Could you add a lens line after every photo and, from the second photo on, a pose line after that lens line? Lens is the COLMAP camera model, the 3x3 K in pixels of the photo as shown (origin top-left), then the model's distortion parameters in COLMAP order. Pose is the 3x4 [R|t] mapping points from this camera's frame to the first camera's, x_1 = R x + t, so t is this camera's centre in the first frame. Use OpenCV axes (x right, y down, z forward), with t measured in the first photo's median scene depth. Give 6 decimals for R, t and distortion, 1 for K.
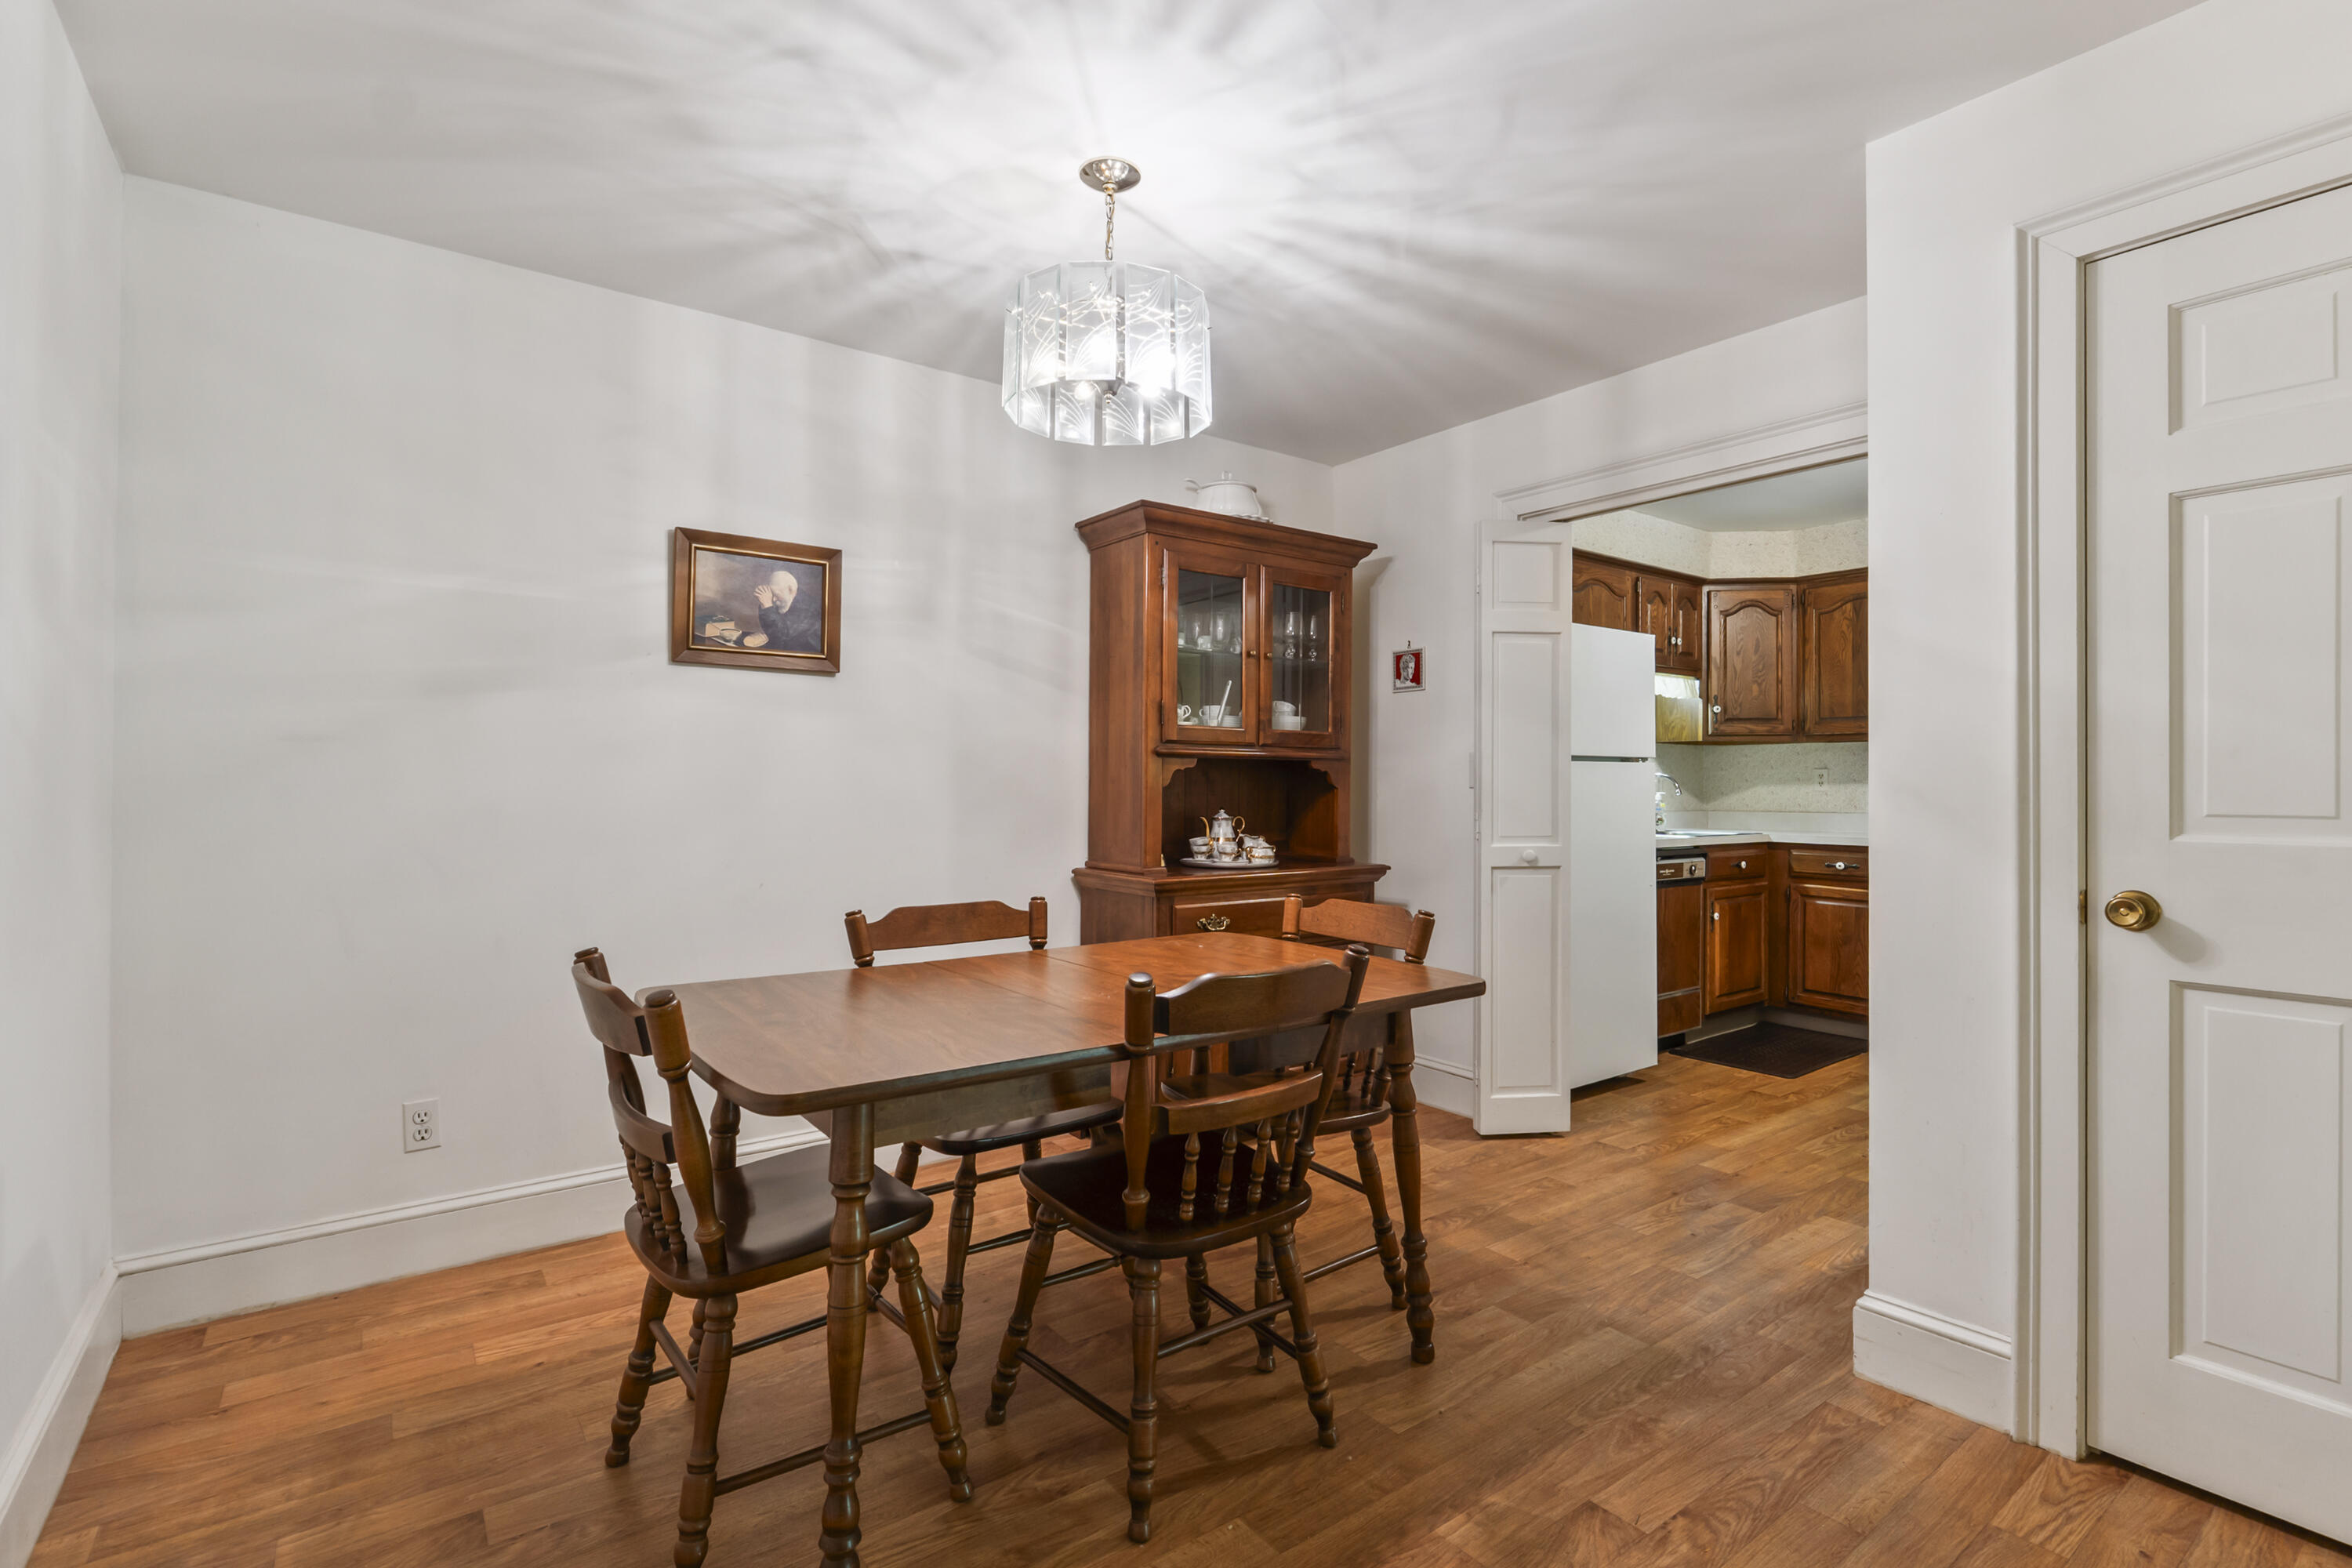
lens RADIAL K [[1114.5, 0, 1173.1], [0, 1114.5, 775.9], [0, 0, 1]] dist [-0.001975, 0.000612]
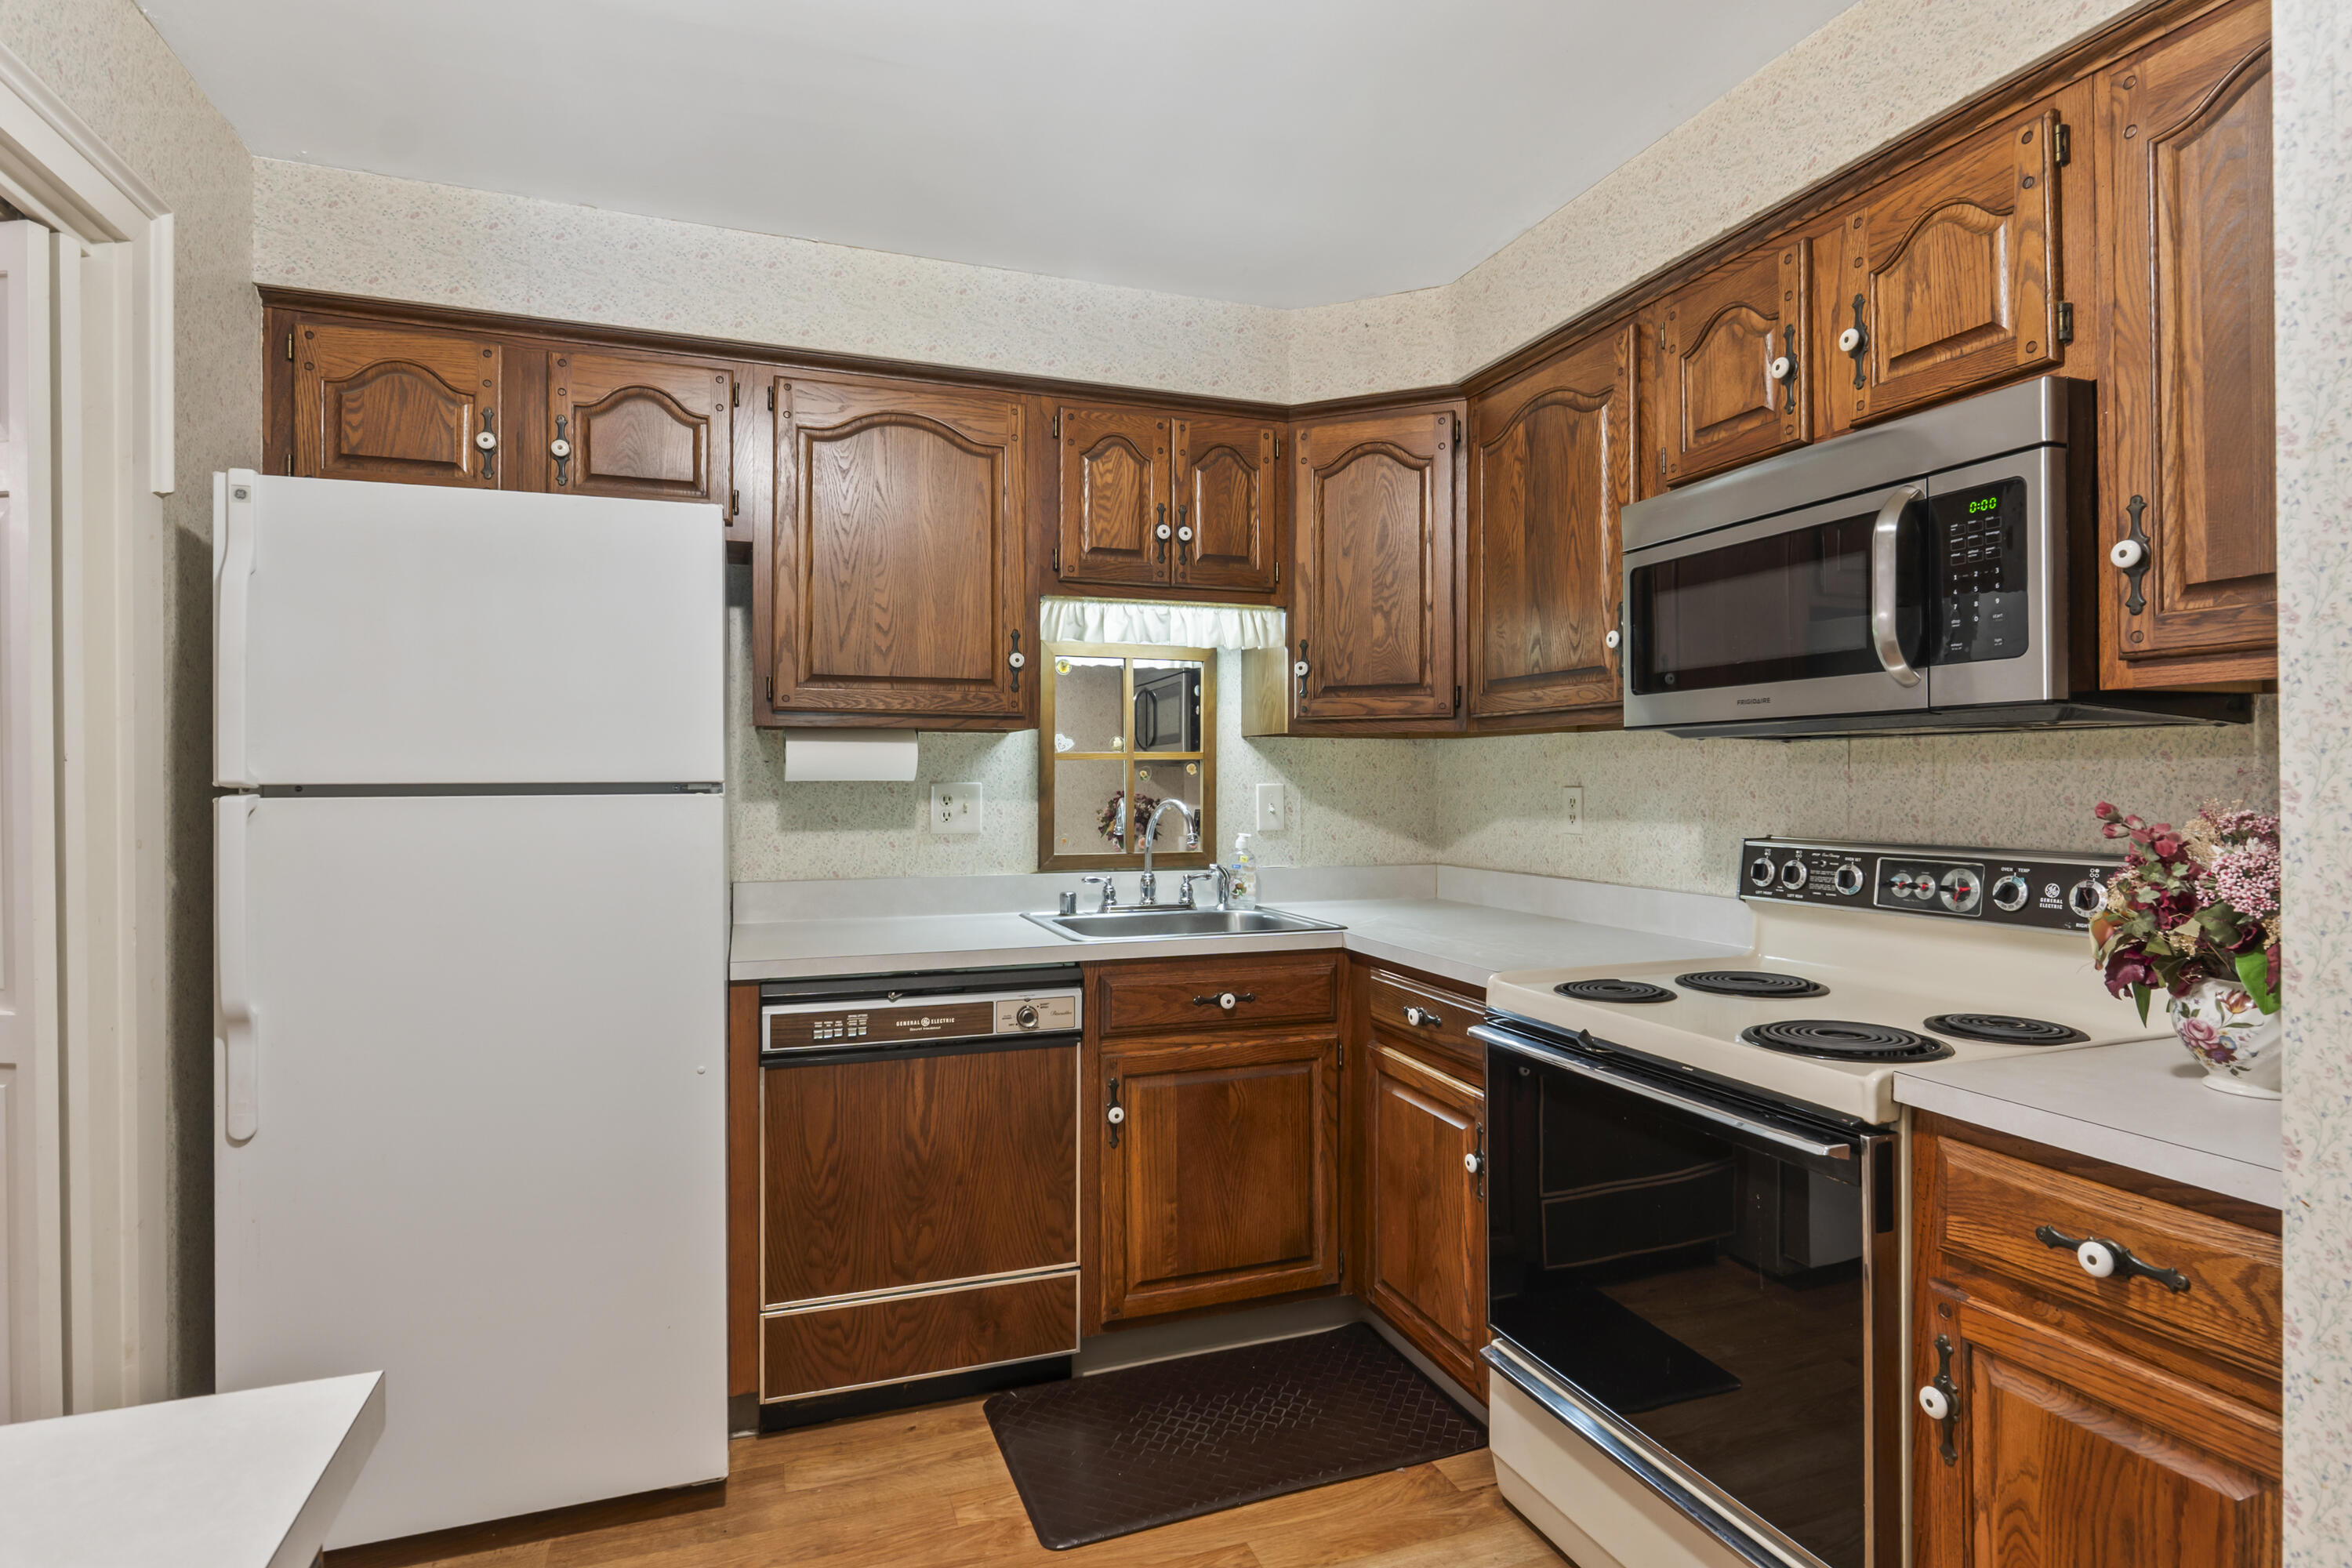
lens RADIAL K [[1241.2, 0, 1170.4], [0, 1241.2, 776.7], [0, 0, 1]] dist [-0.004426, -0.001056]
pose [[0.954080, -0.005625, -0.299500, 0.956911], [0.006889, 0.999971, 0.003167, -0.023270], [0.299473, -0.005085, 0.954091, 0.739040]]
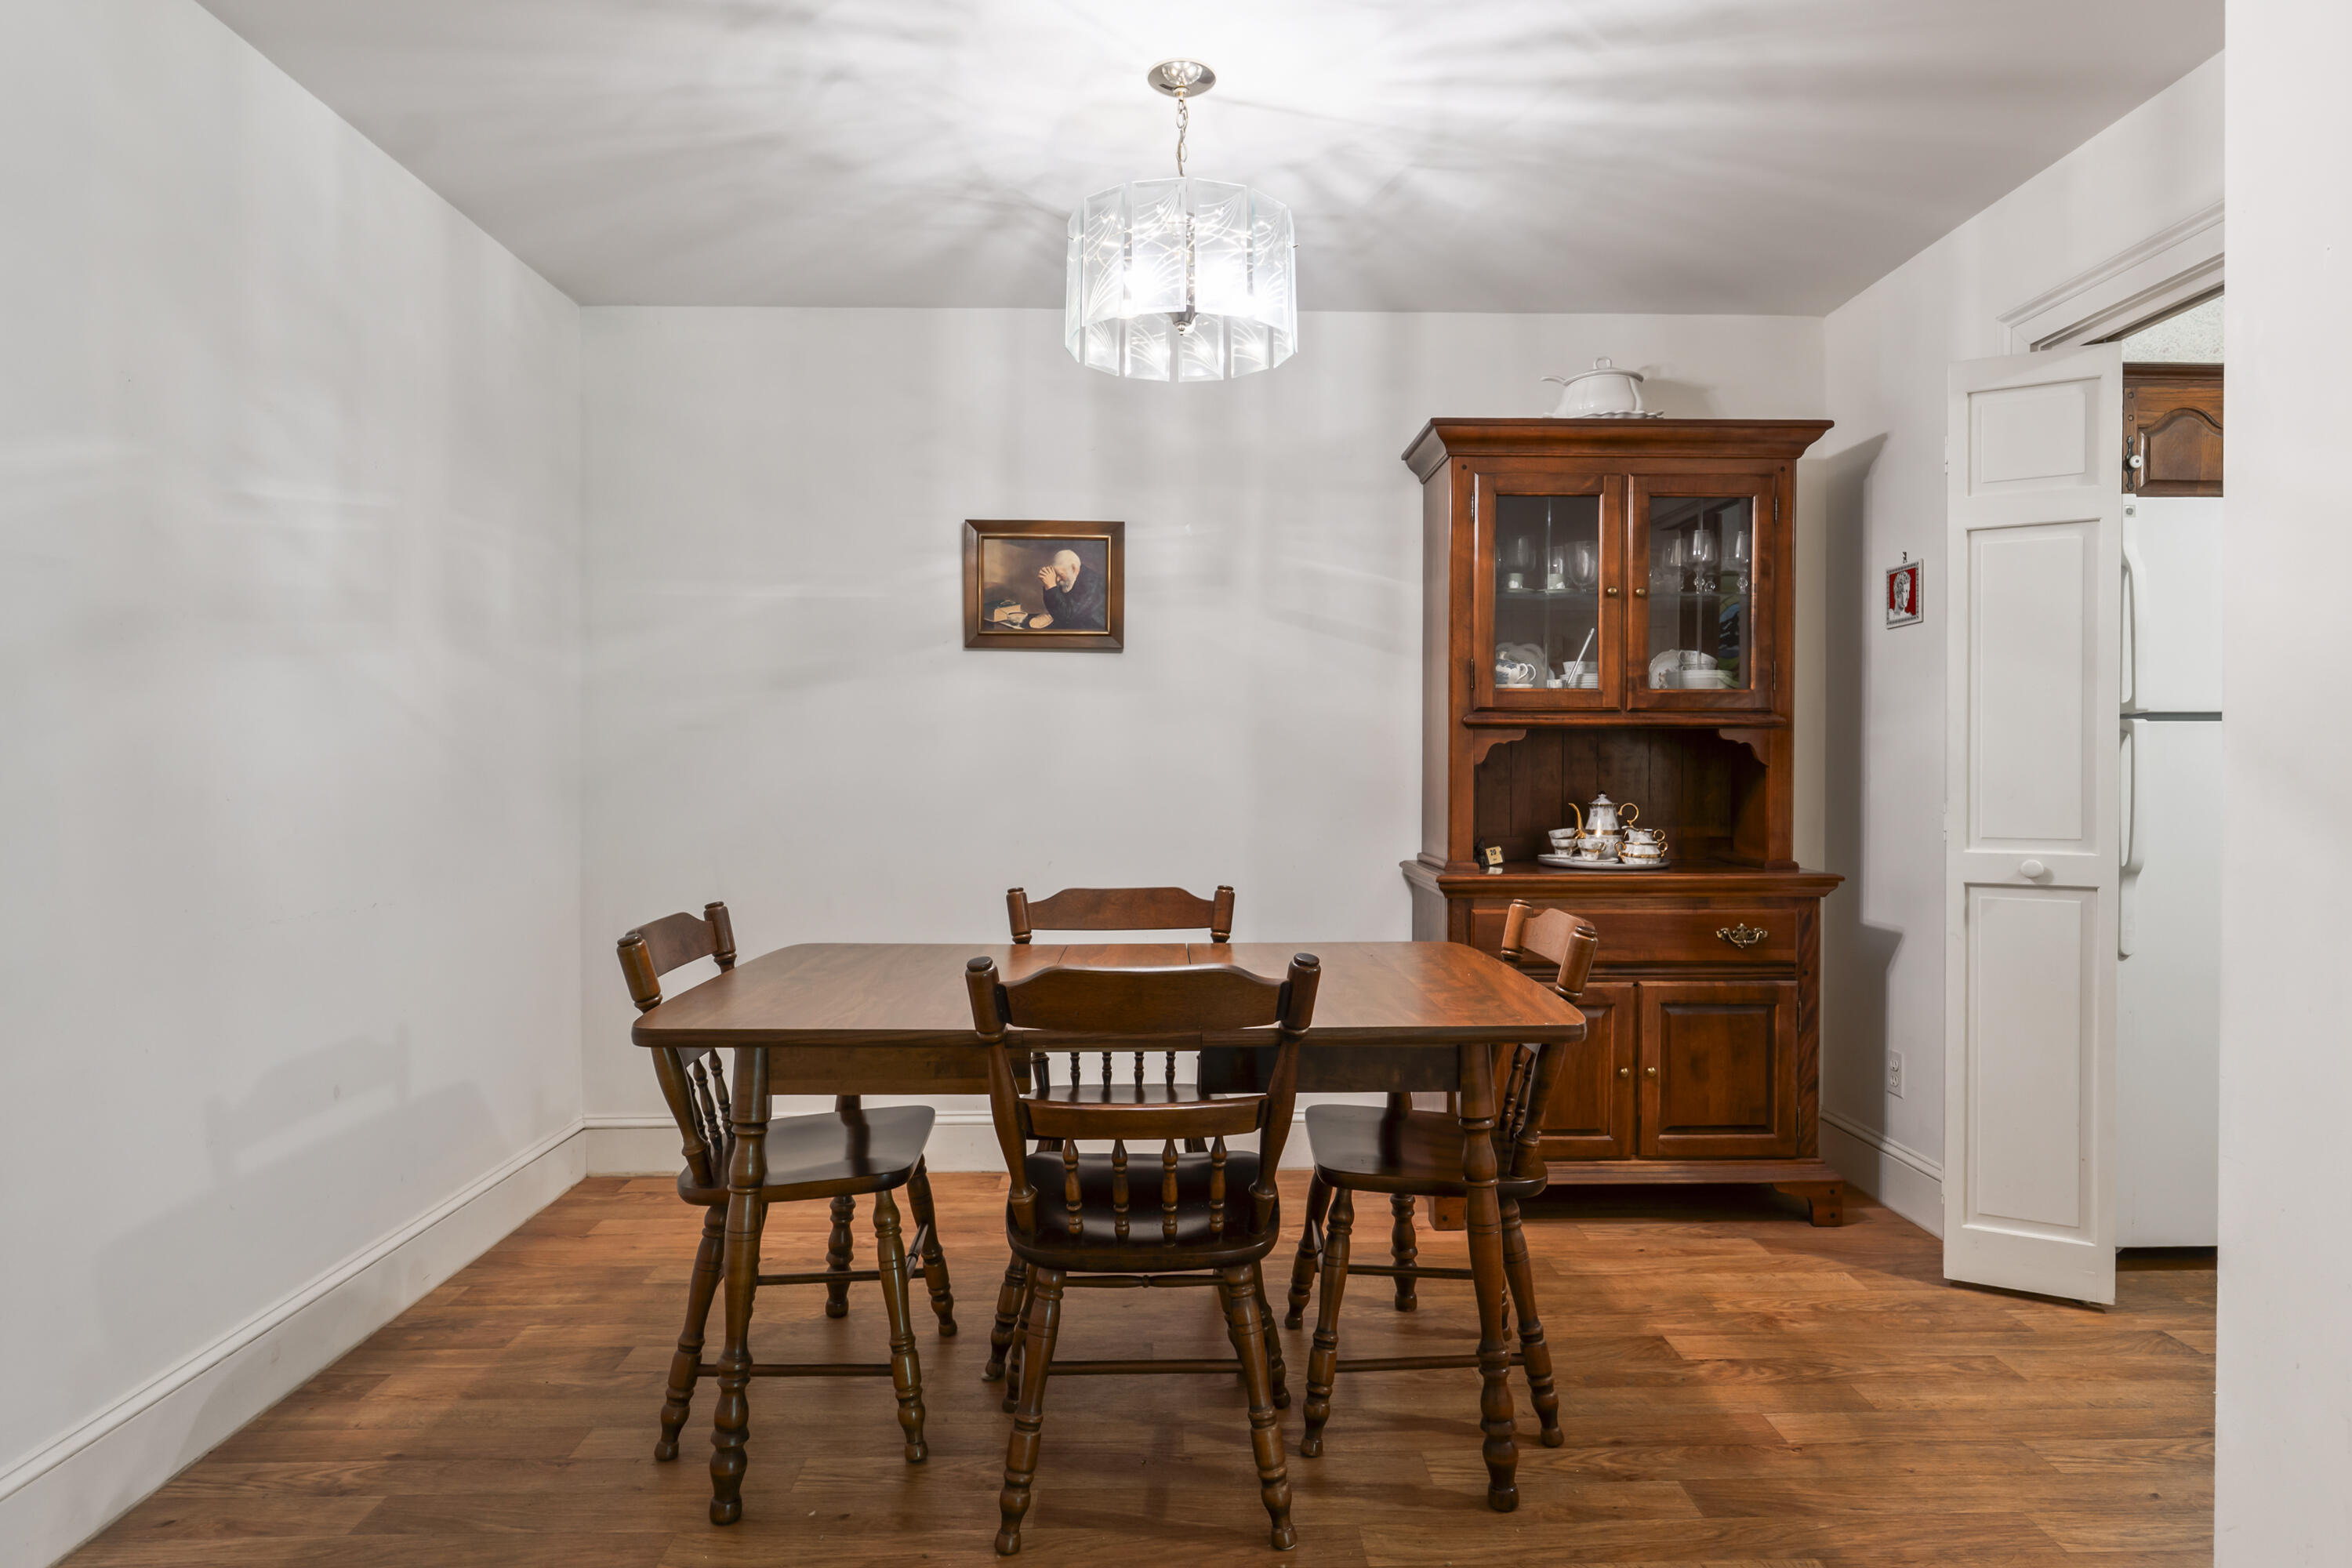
lens RADIAL K [[1299.6, 0, 1178.7], [0, 1299.6, 776.7], [0, 0, 1]] dist [-0.004464, -0.000082]
pose [[0.811192, 0.000955, -0.584779, 0.358691], [0.006946, 0.999912, 0.011268, 0.006086], [0.584739, -0.013203, 0.811114, 0.095856]]
